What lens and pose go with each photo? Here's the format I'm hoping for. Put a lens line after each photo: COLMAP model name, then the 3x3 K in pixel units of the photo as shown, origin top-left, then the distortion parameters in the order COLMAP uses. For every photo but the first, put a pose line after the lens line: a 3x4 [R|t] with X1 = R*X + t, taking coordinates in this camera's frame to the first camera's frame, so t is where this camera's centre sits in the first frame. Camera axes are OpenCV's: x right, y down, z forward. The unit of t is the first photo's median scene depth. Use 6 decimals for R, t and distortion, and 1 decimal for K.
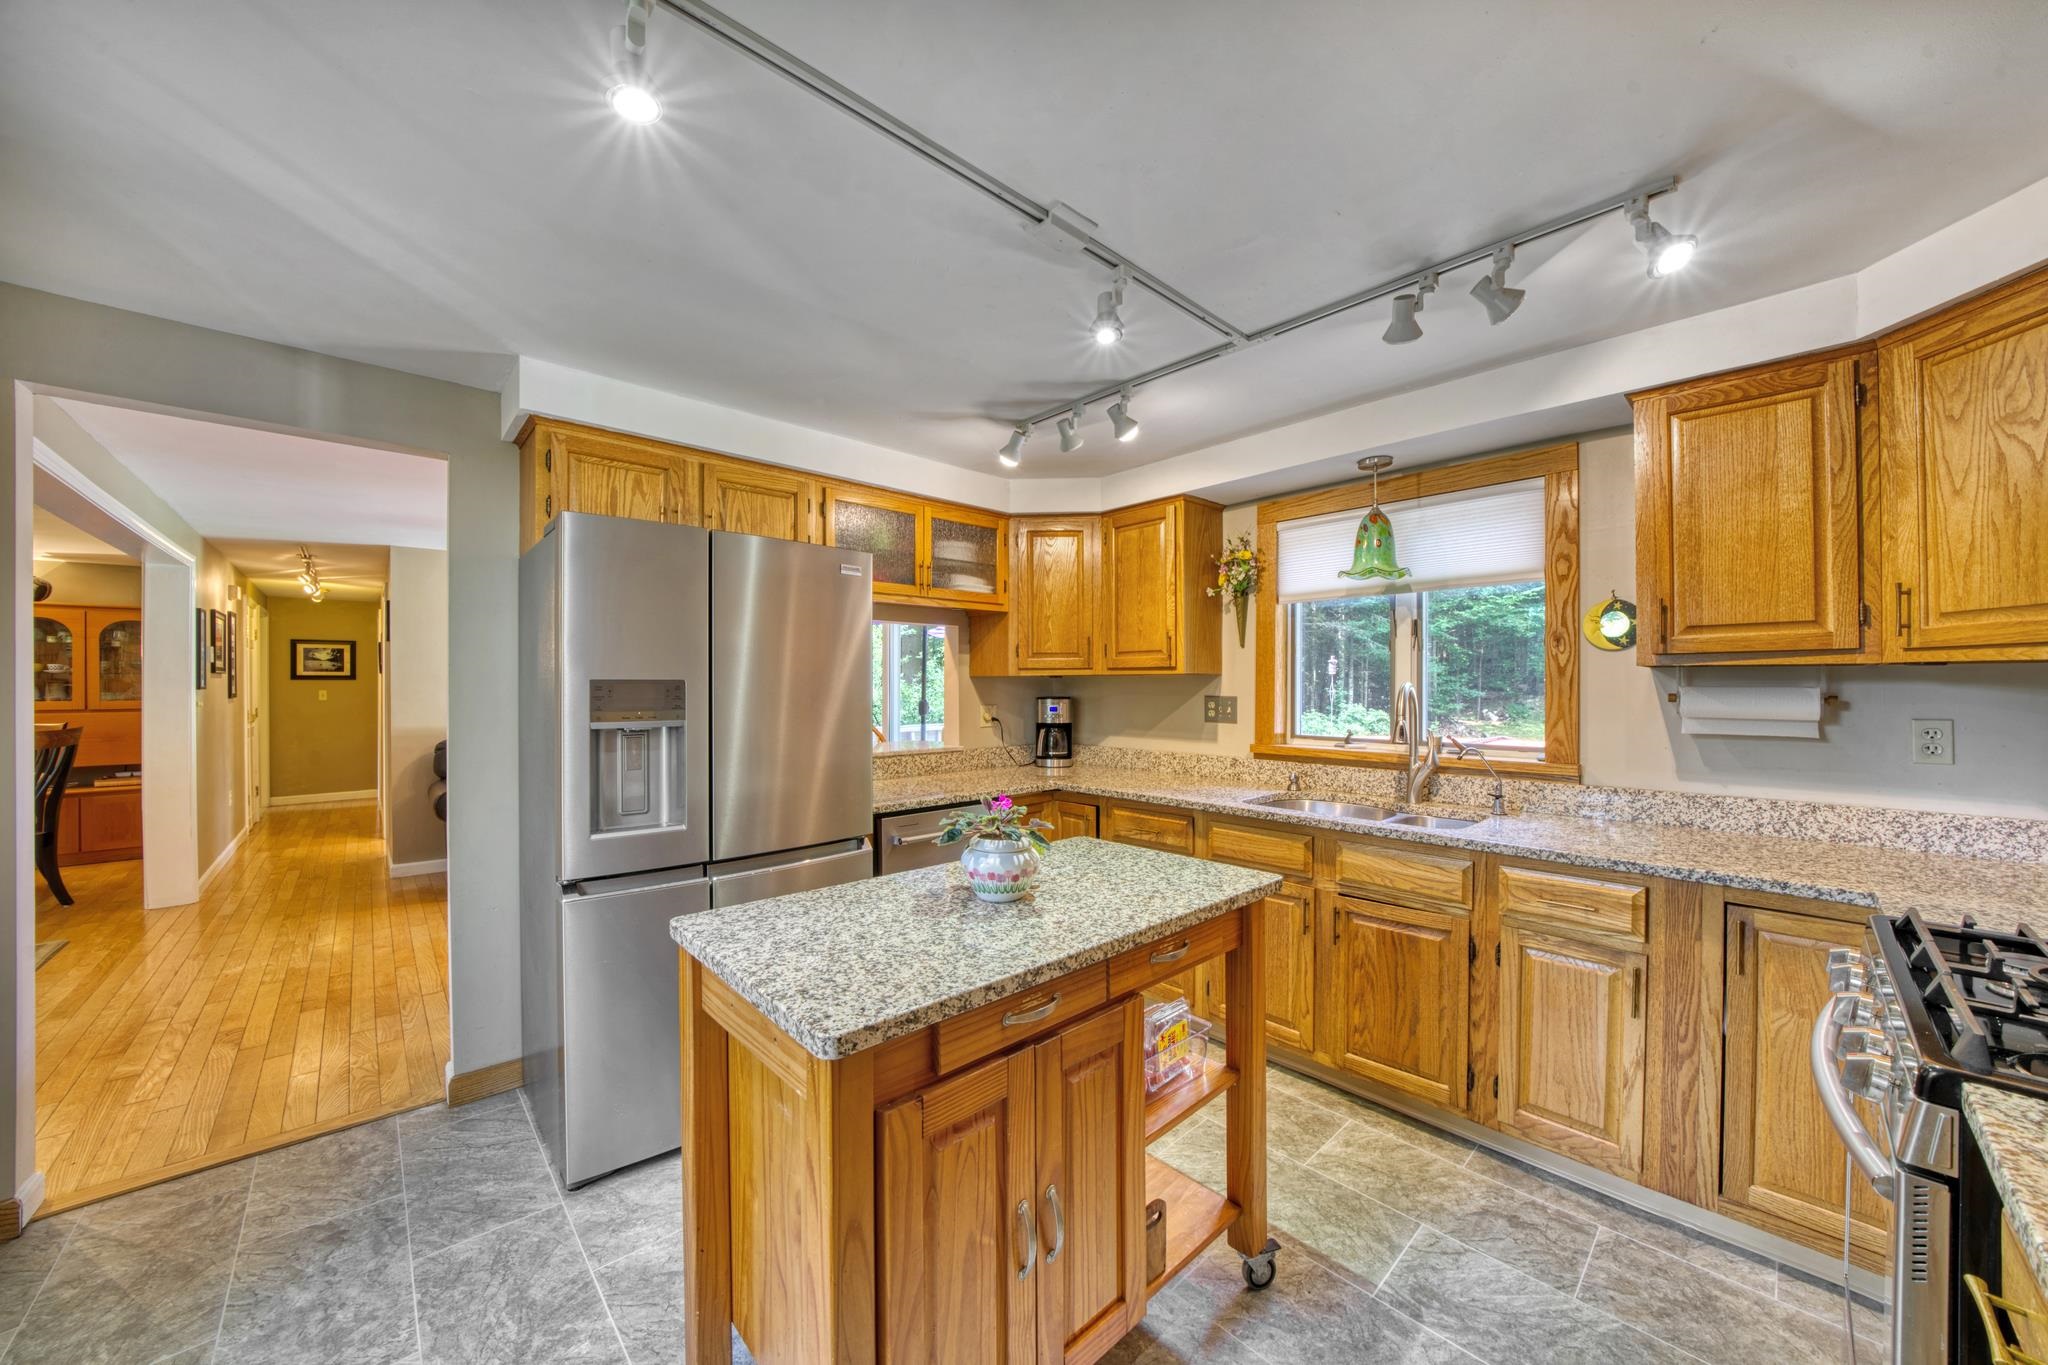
lens RADIAL K [[729.3, 0, 1016.4], [0, 729.3, 693.1], [0, 0, 1]] dist [-0.028224, 0.002814]
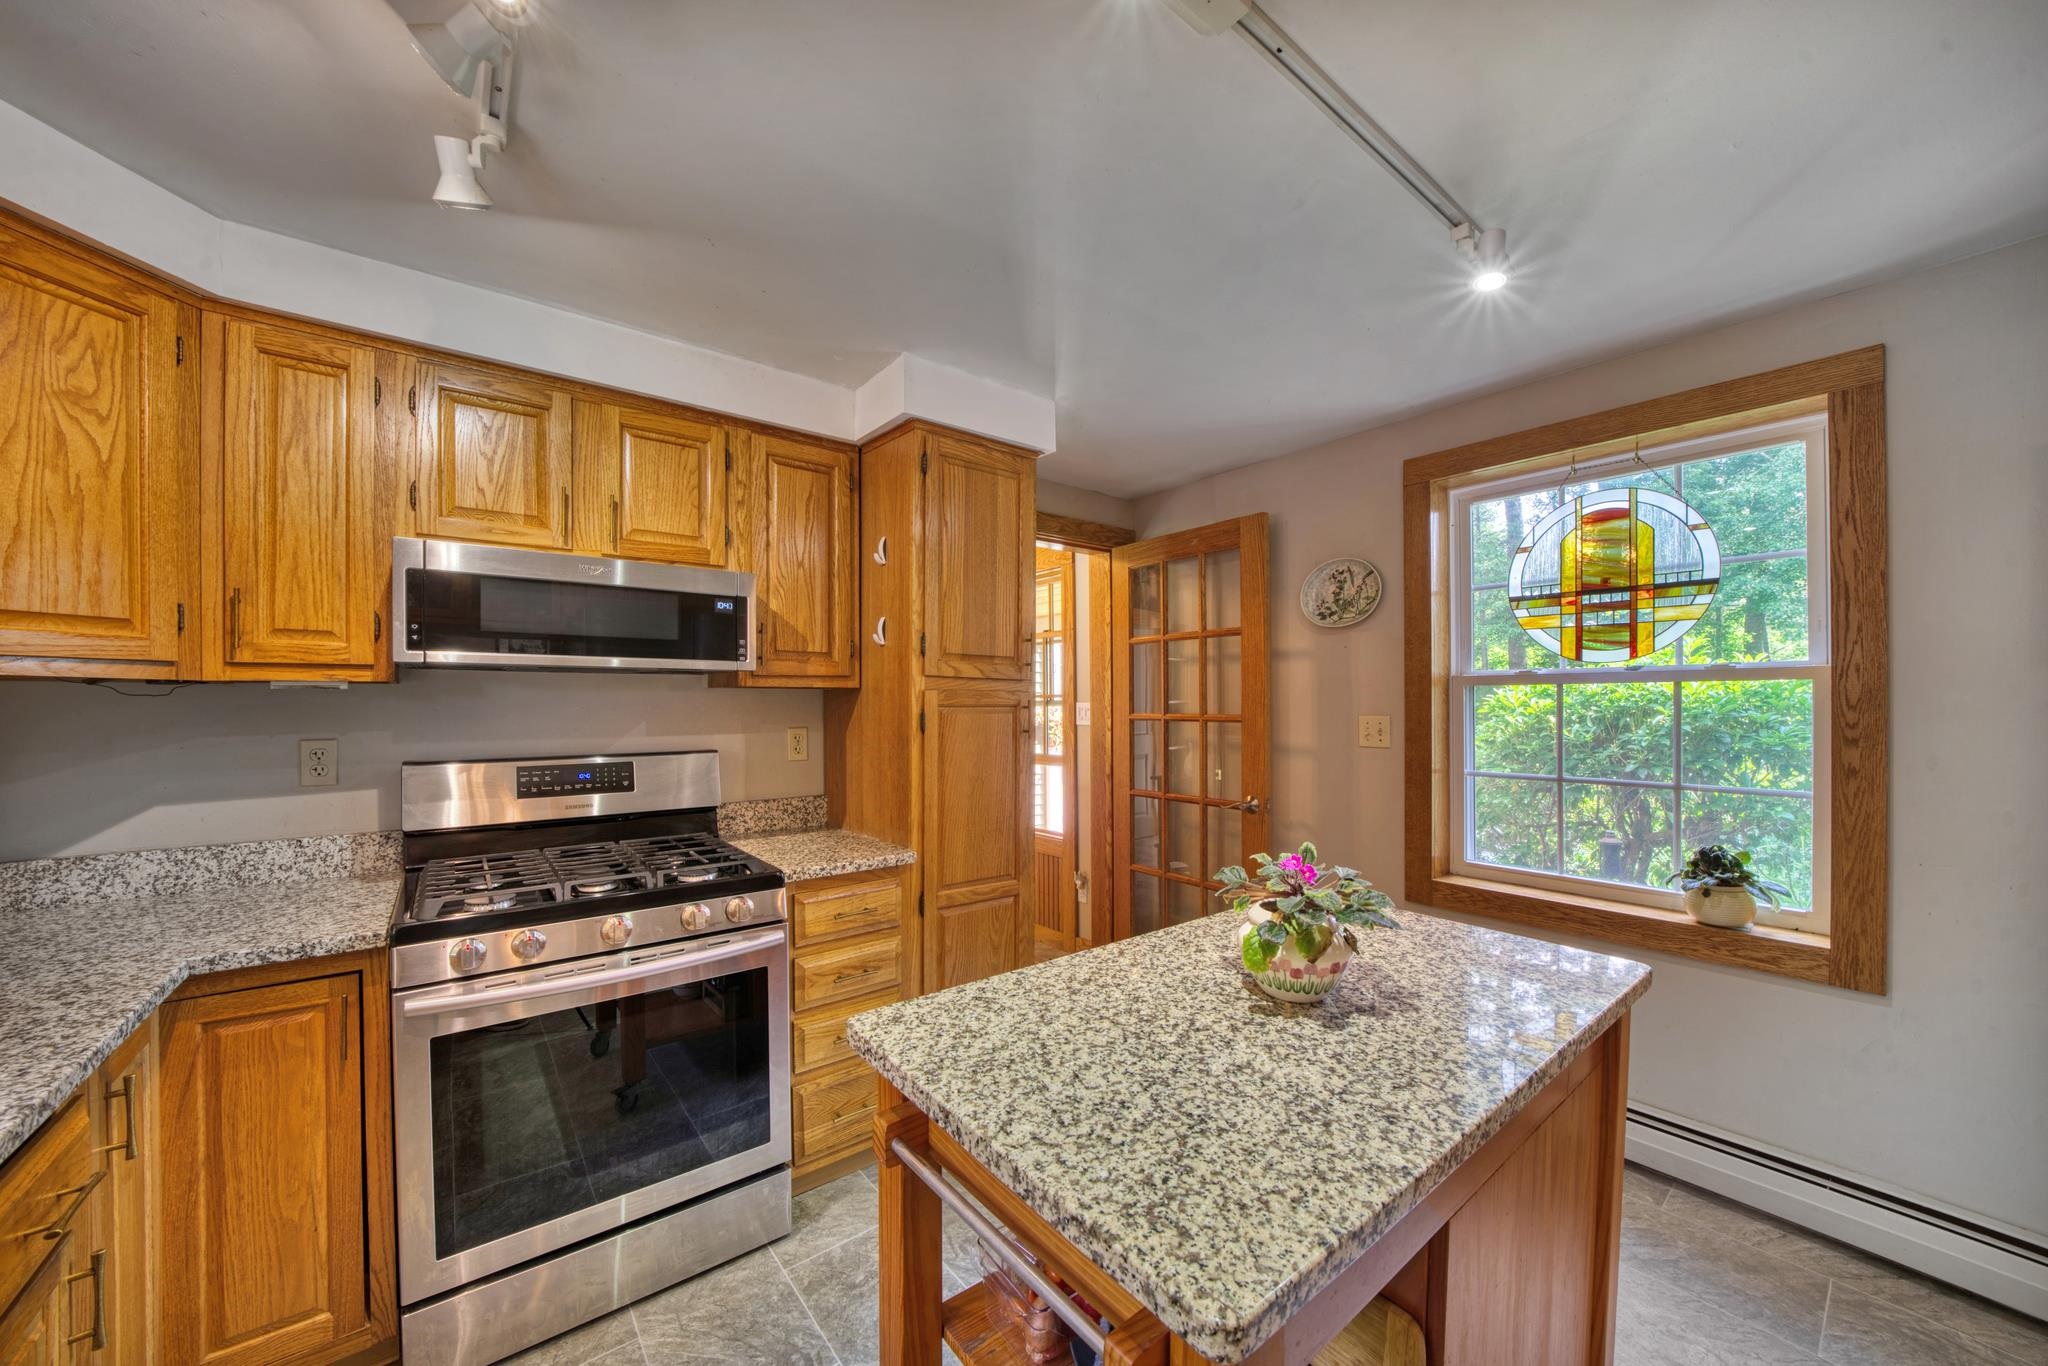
lens RADIAL K [[739.5, 0, 998.3], [0, 739.5, 694.6], [0, 0, 1]] dist [-0.021278, -0.000004]
pose [[-0.994996, 0.005424, 0.099768, 0.133051], [0.005682, 0.999981, 0.002307, -0.013882], [-0.099754, 0.002862, -0.995008, 1.182892]]
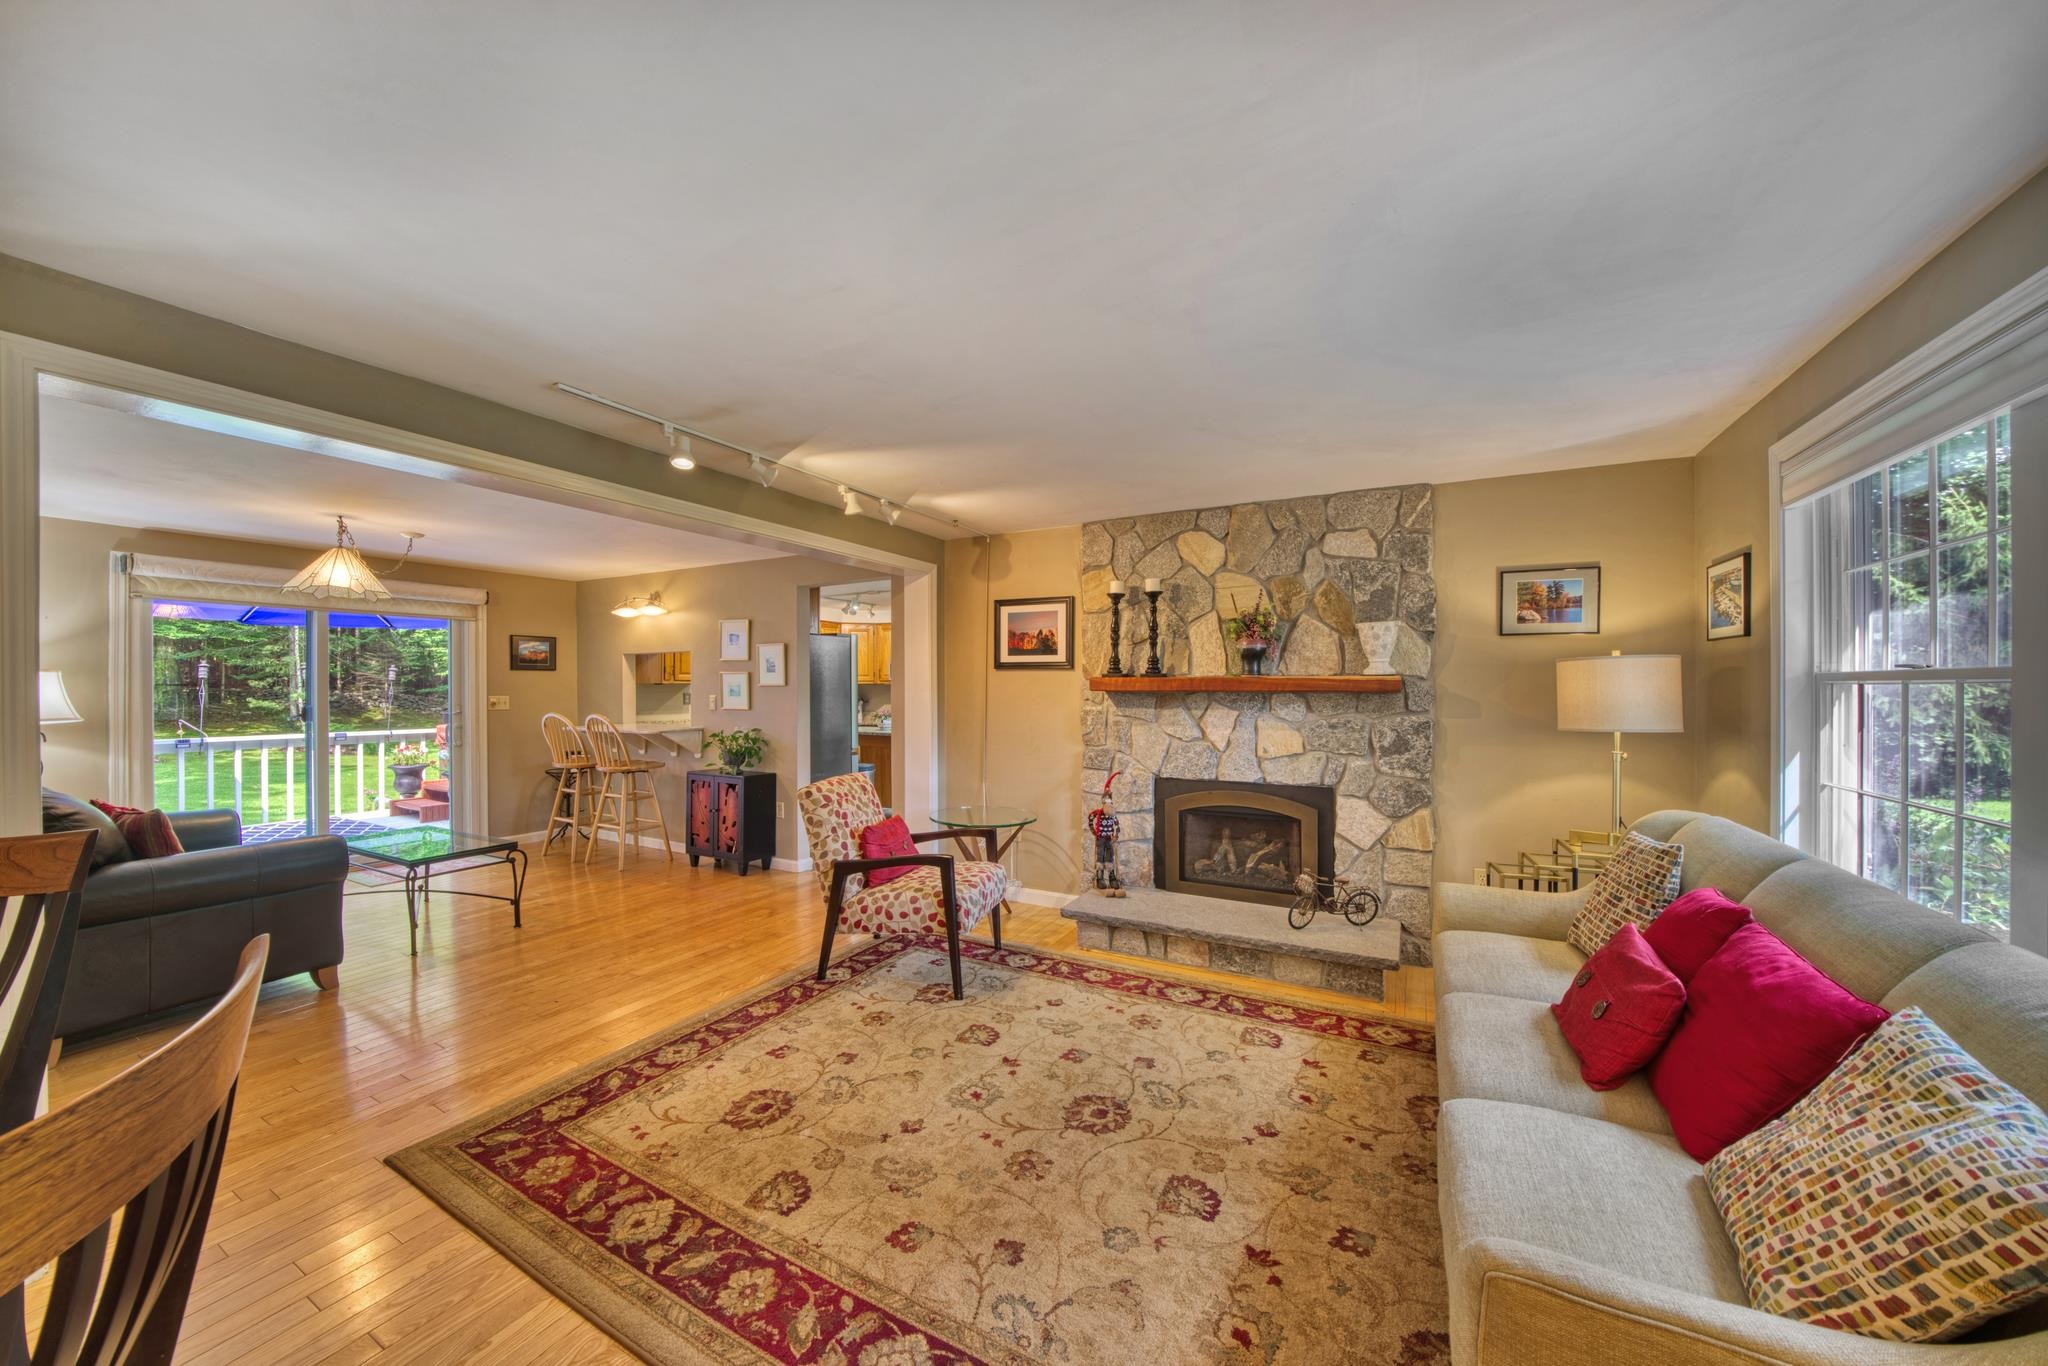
lens RADIAL K [[736.3, 0, 1018.9], [0, 736.3, 686.2], [0, 0, 1]] dist [-0.020410, 0.000056]
pose [[-0.326861, 0.001180, 0.945072, -3.506054], [0.013032, 0.999910, 0.003259, -0.016904], [-0.944983, 0.013381, -0.326846, 1.213987]]
